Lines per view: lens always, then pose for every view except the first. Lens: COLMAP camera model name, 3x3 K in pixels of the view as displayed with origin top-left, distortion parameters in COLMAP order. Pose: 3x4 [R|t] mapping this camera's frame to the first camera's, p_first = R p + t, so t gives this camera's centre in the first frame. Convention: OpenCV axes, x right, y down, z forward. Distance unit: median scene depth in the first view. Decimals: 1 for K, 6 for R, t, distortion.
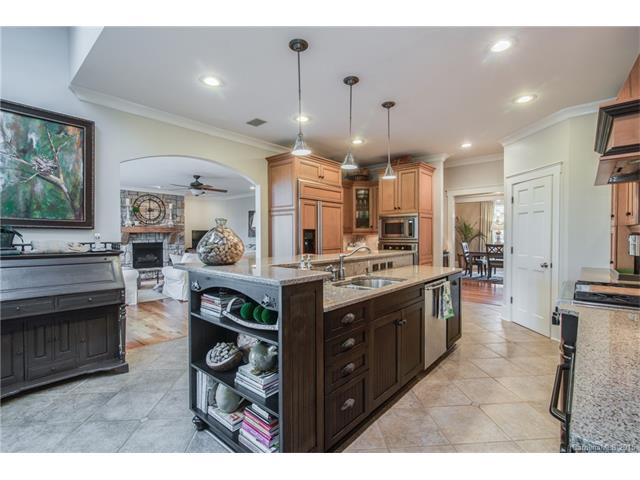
lens RADIAL K [[297.7, 0, 319.9], [0, 297.7, 236.7], [0, 0, 1]] dist [-0.003987, -0.000067]
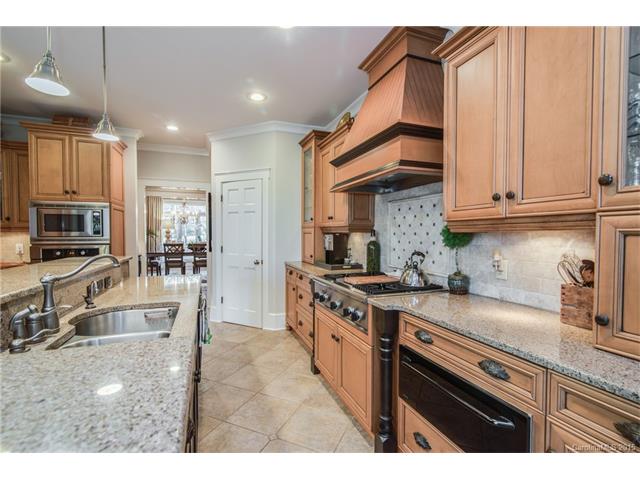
lens RADIAL K [[297.7, 0, 320.5], [0, 297.7, 241.2], [0, 0, 1]] dist [-0.003987, -0.000067]
pose [[0.465811, -0.017616, 0.884709, -0.068943], [0.000710, 0.999809, 0.019533, -0.000843], [-0.884884, -0.008471, 0.465735, 0.239937]]
